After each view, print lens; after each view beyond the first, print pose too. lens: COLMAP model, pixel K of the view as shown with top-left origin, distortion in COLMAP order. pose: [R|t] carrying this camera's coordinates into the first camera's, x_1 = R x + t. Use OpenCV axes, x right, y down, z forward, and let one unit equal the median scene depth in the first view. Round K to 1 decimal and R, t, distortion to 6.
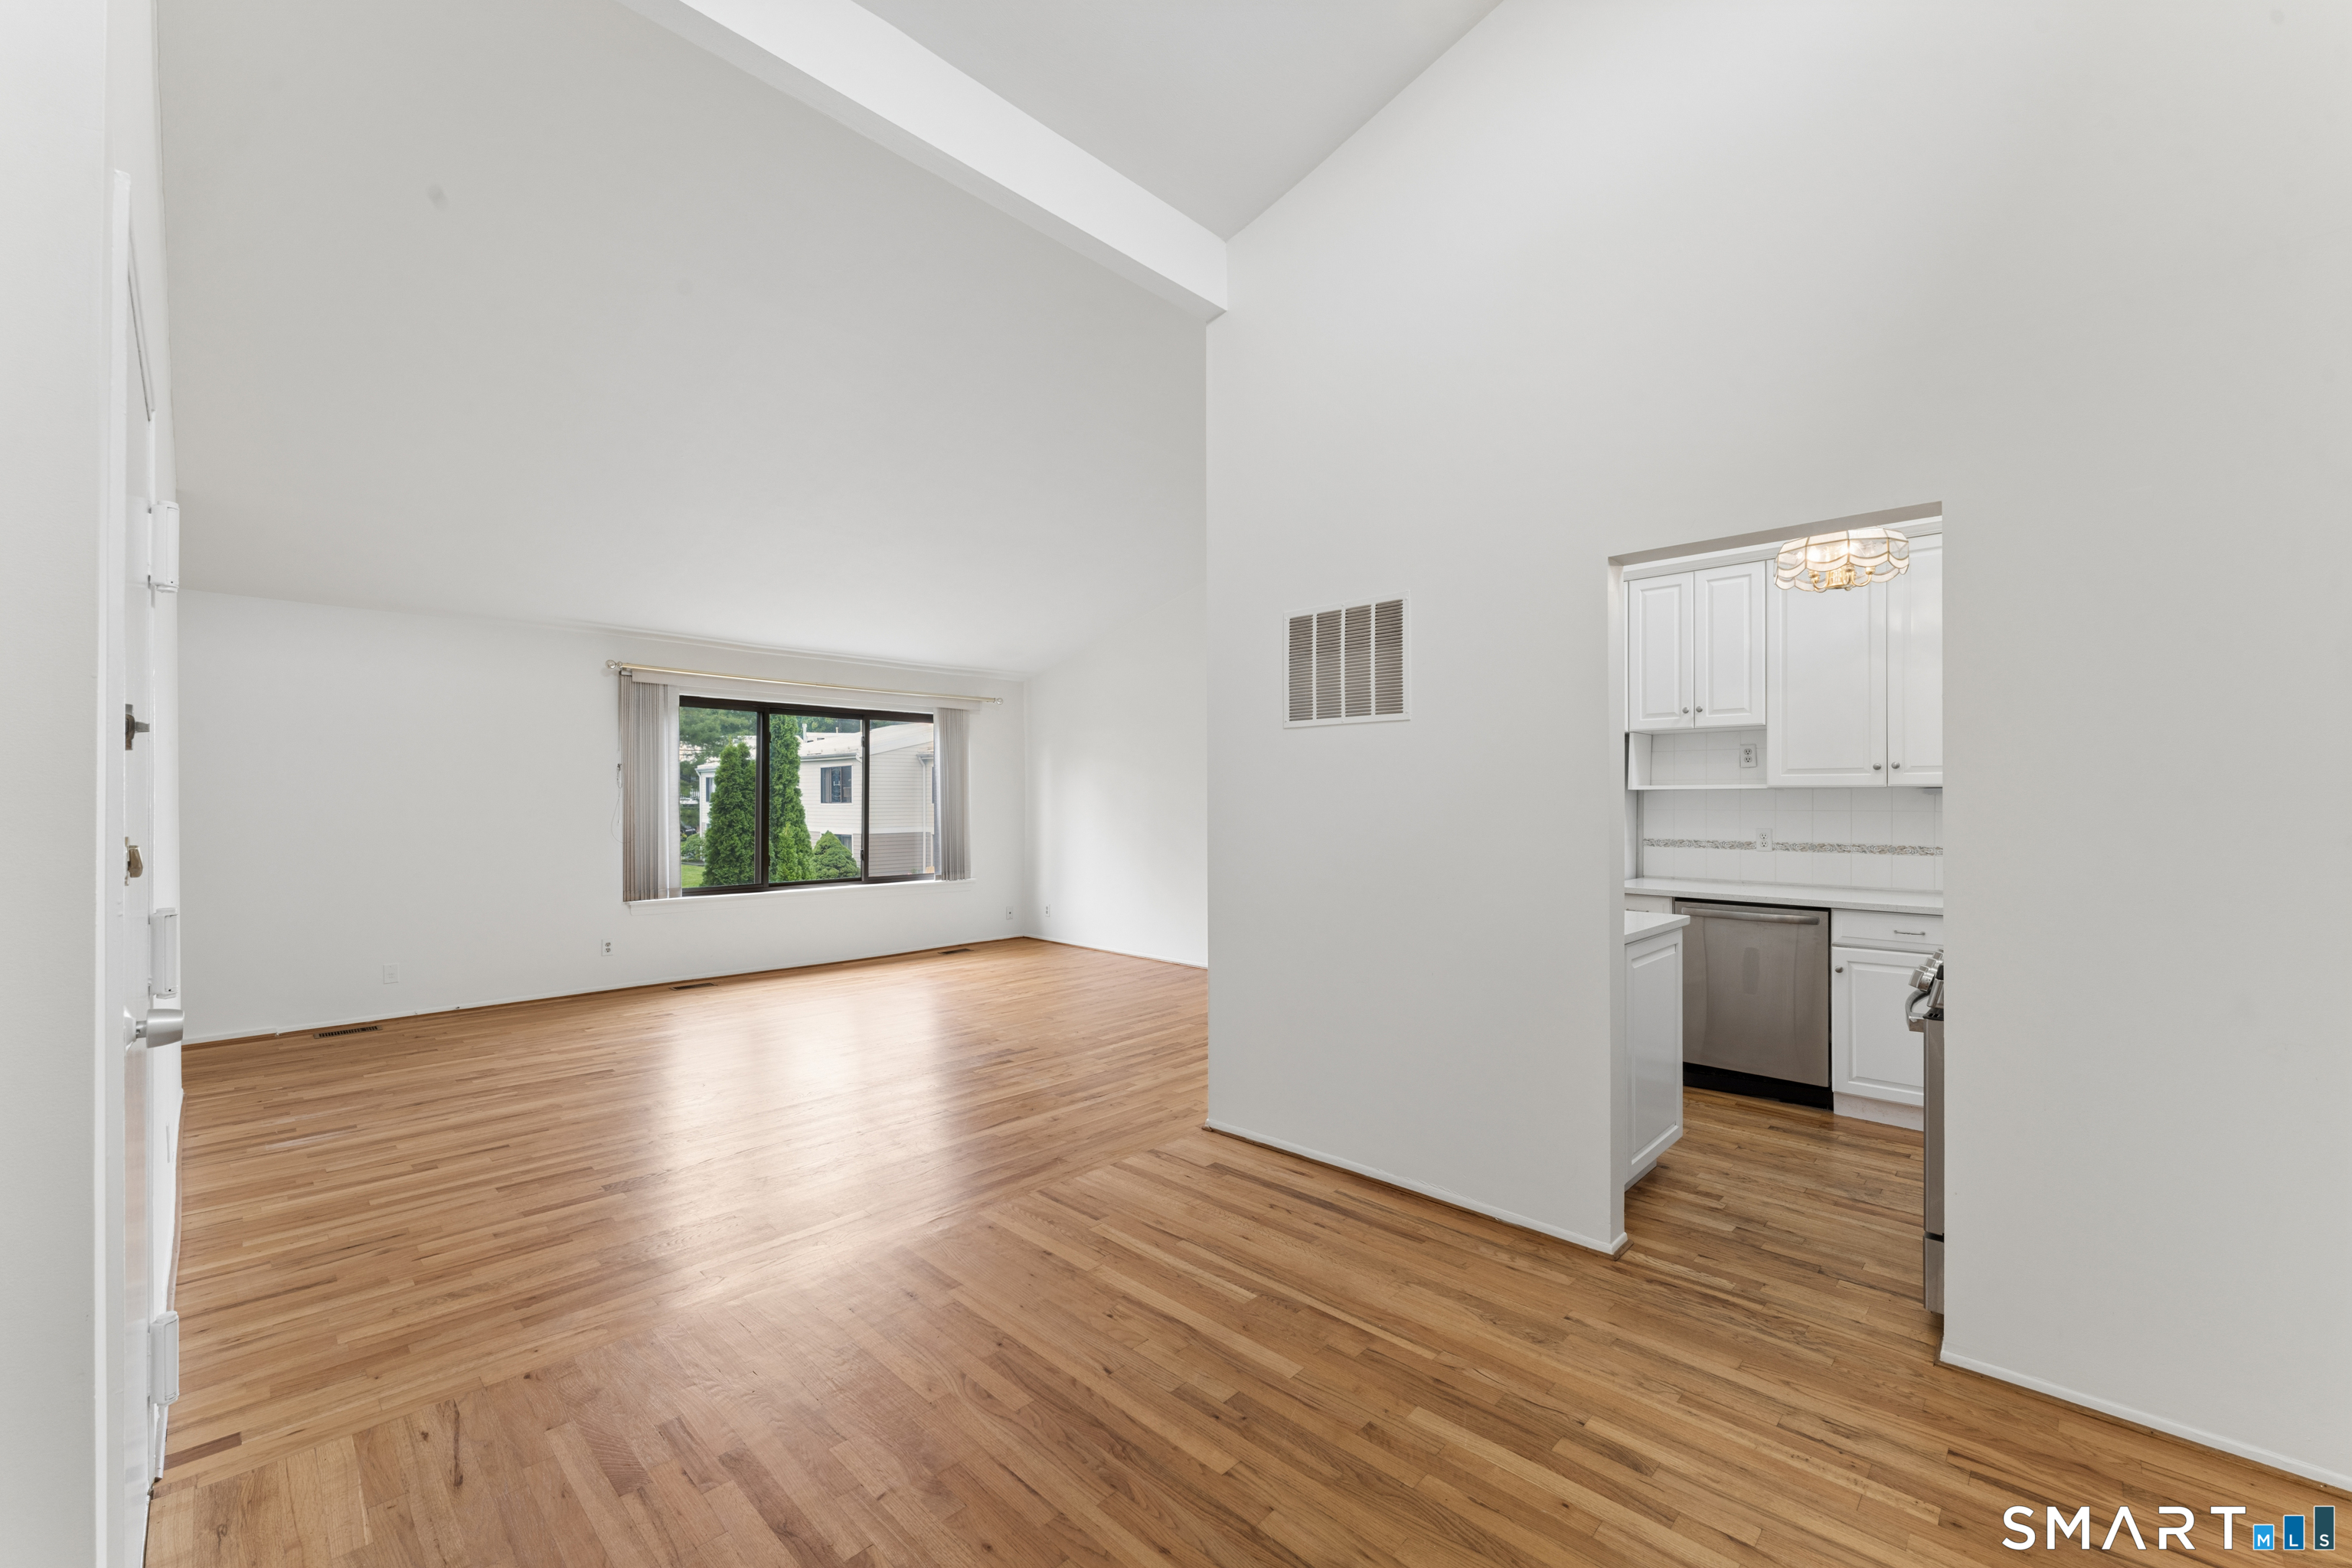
lens RADIAL K [[952.1, 0, 1189.9], [0, 952.1, 797.2], [0, 0, 1]] dist [0.002172, -0.002087]
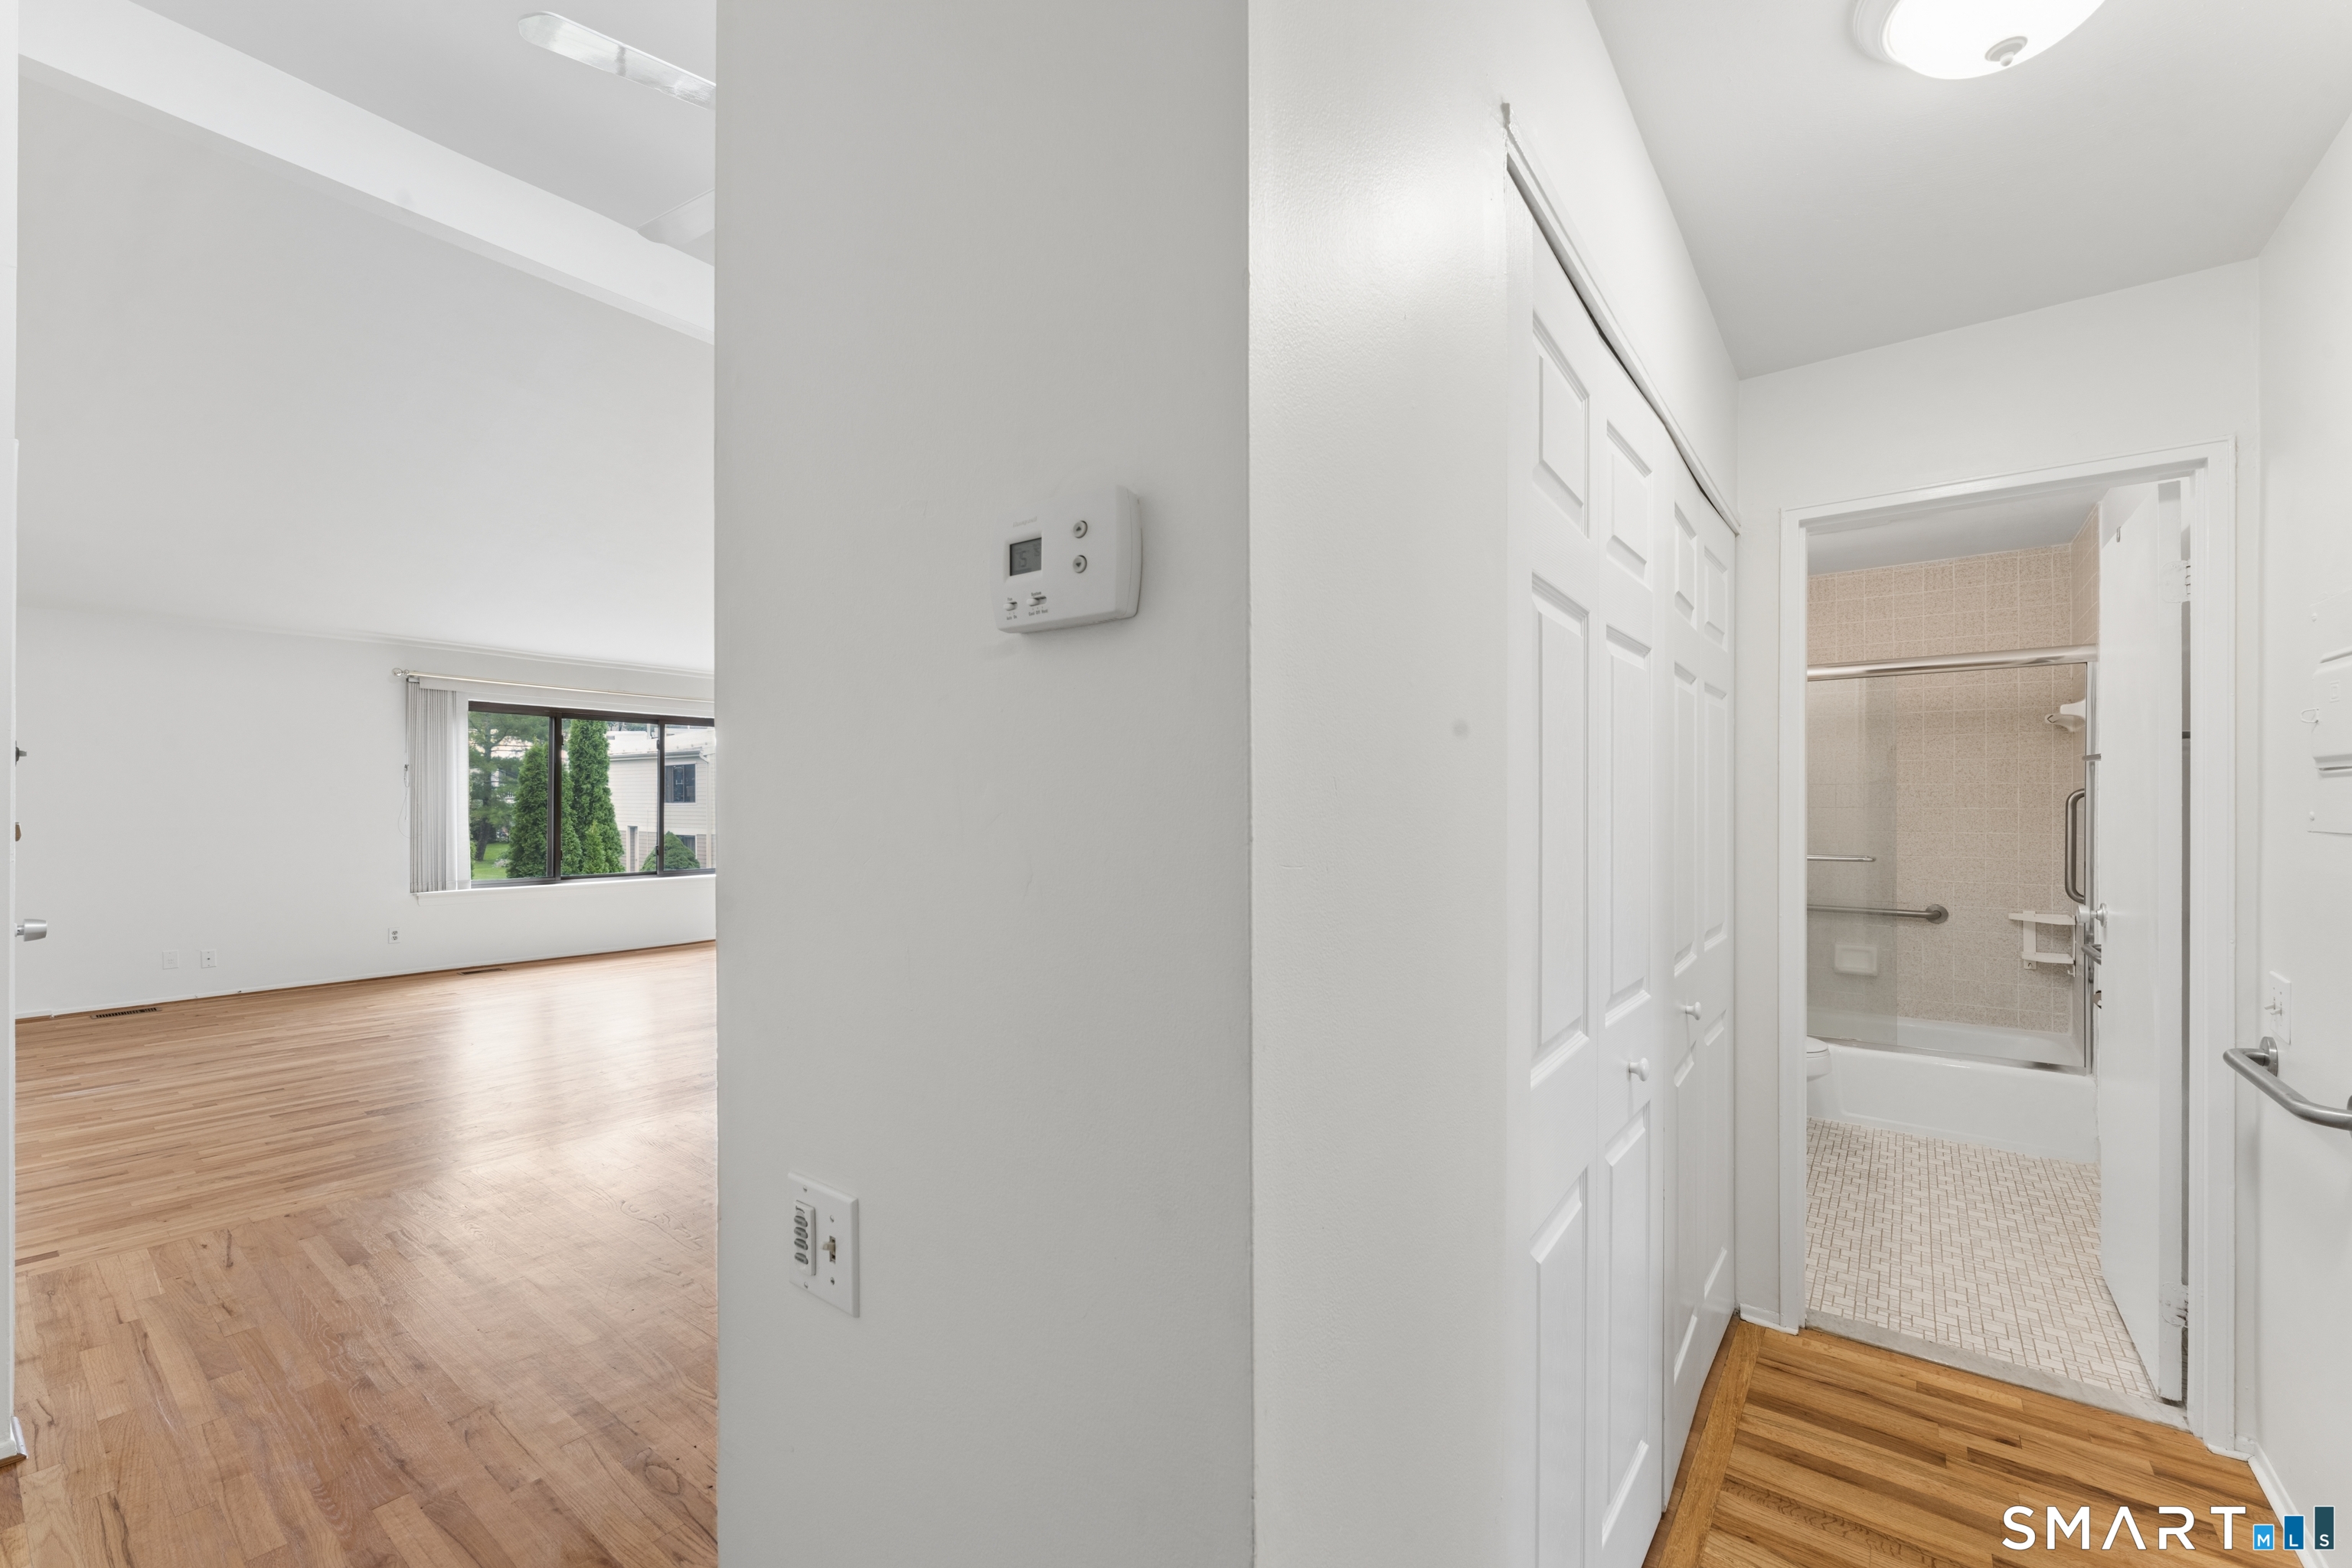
lens RADIAL K [[952.1, 0, 1185.4], [0, 952.1, 802.2], [0, 0, 1]] dist [0.002172, -0.002087]
pose [[0.992517, 0.001883, 0.122090, 0.233743], [-0.002541, 0.999983, 0.005233, -0.001461], [-0.122078, -0.005504, 0.992505, -0.287580]]
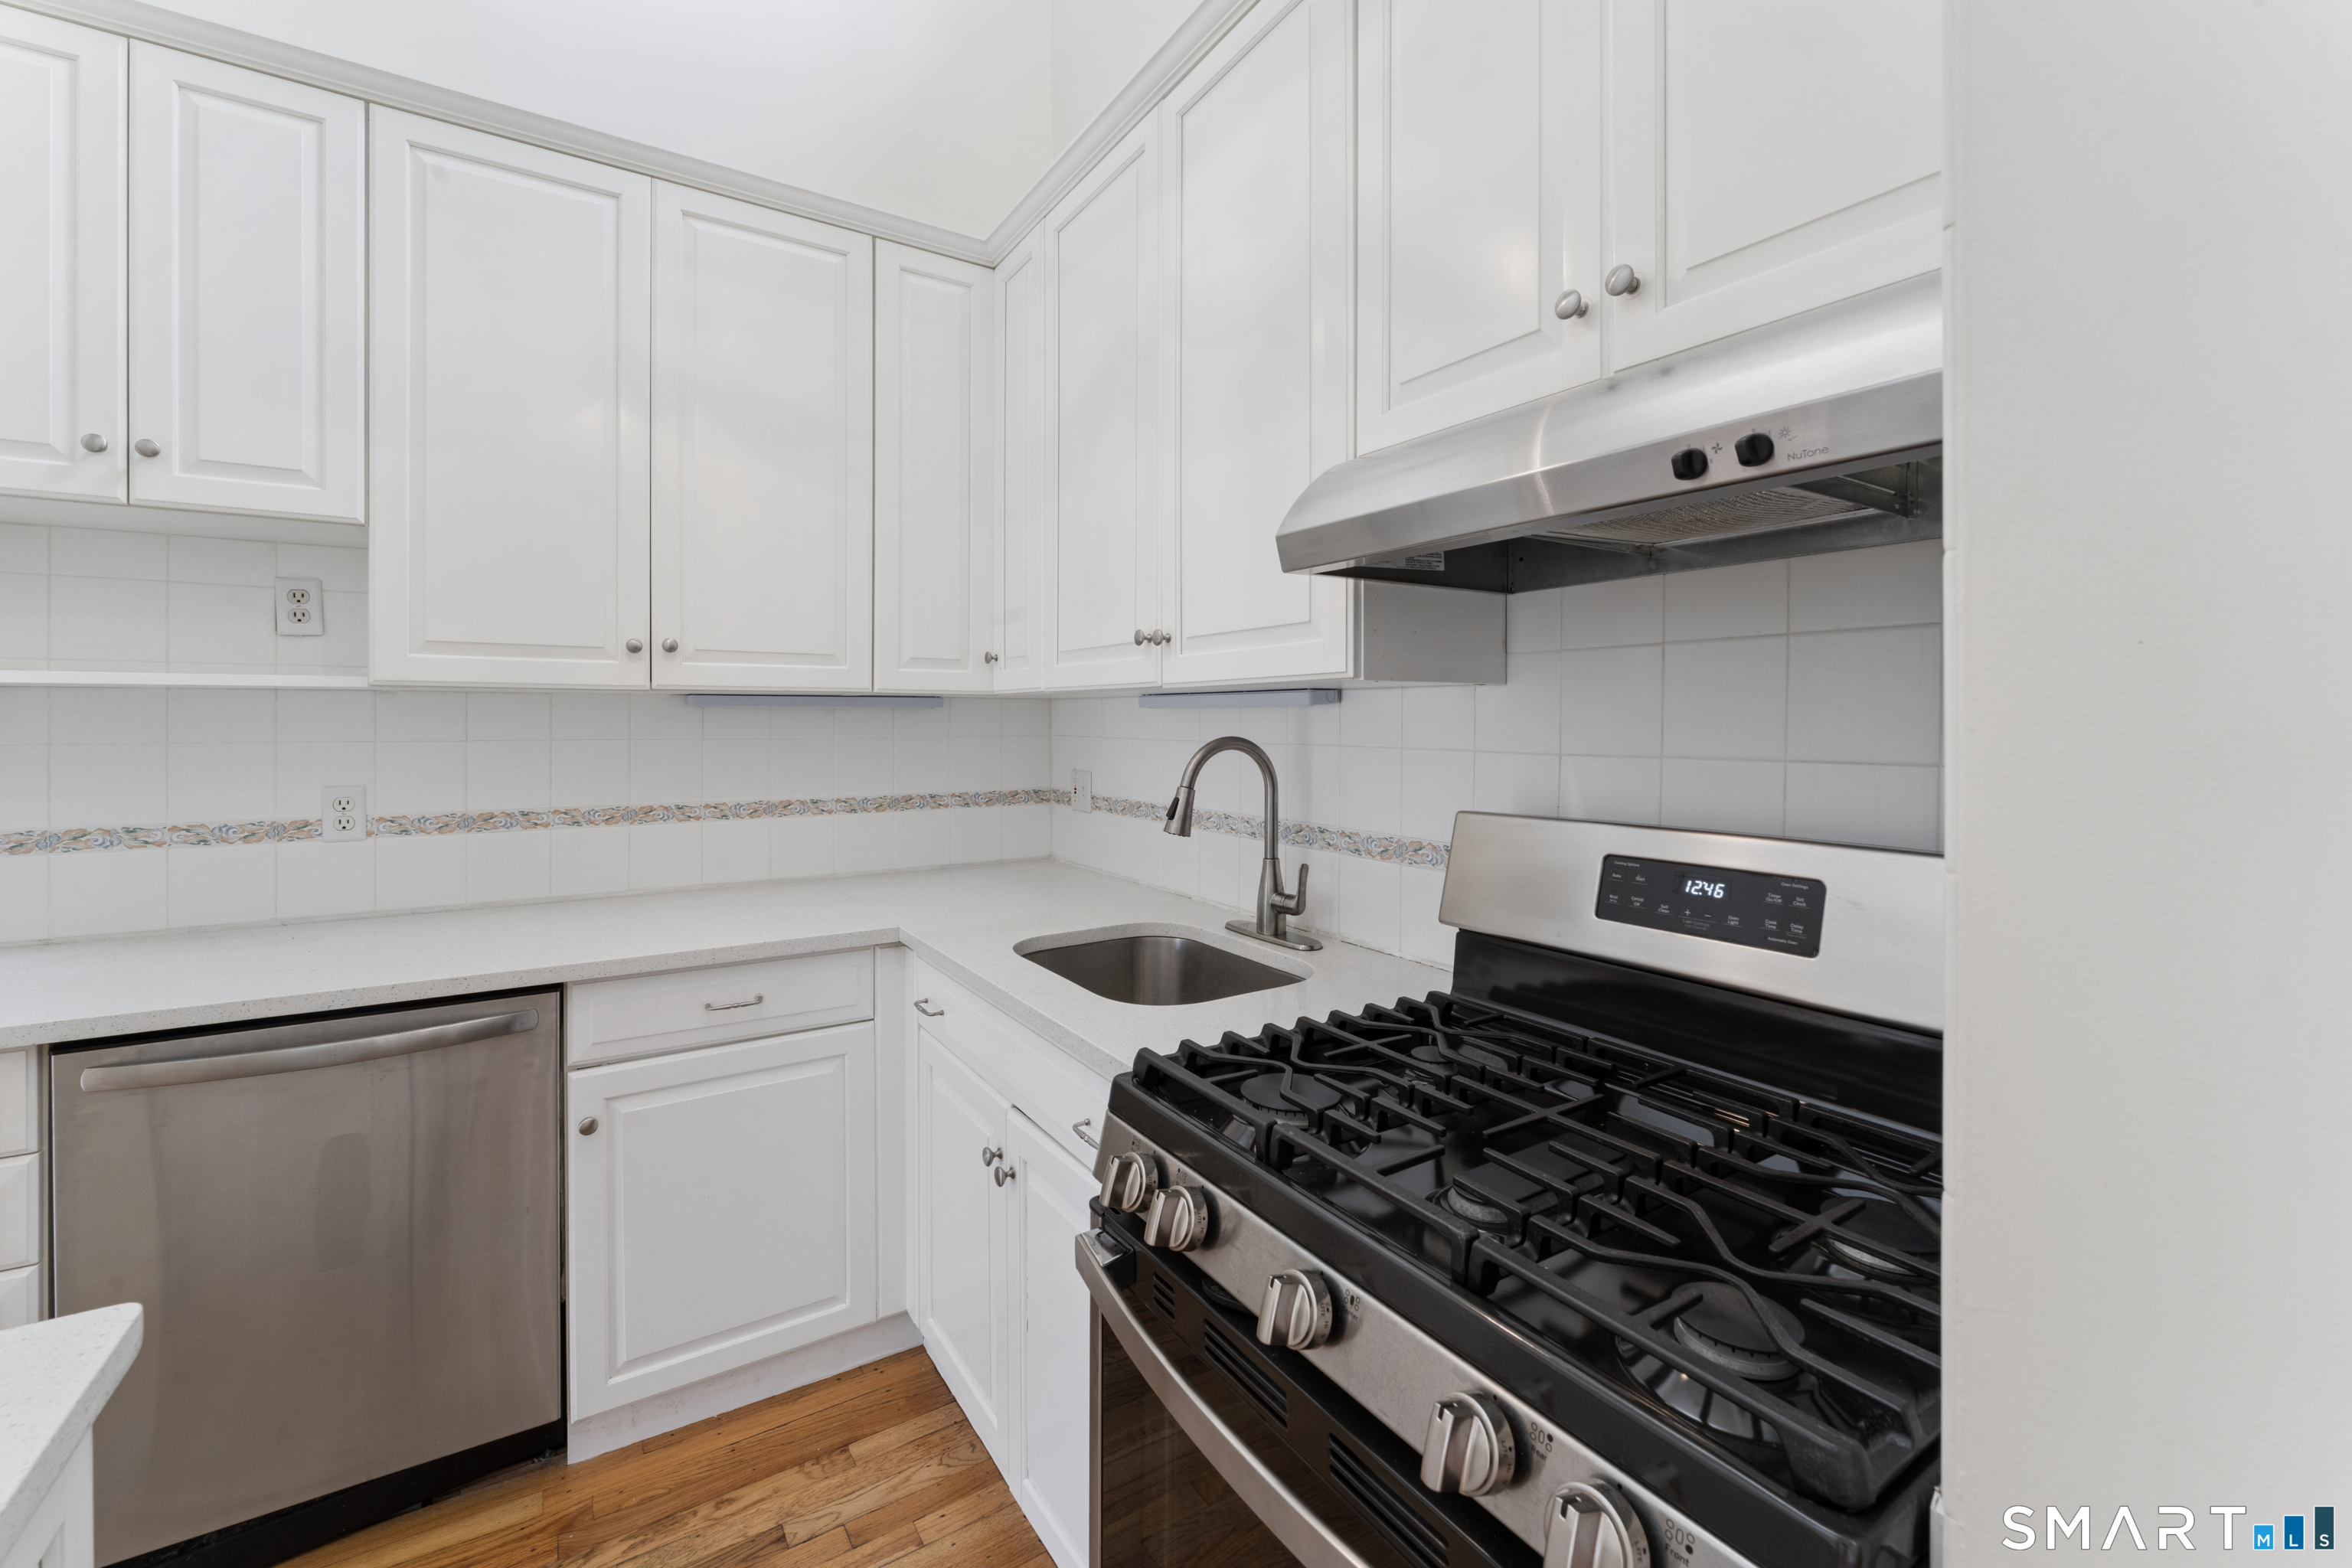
lens RADIAL K [[952.1, 0, 1163.6], [0, 952.1, 722.9], [0, 0, 1]] dist [0.002172, -0.002087]
pose [[0.240157, -0.003261, 0.970729, 0.339164], [-0.003360, 0.999986, 0.004190, 0.002963], [-0.970728, -0.004268, 0.240143, 0.656823]]
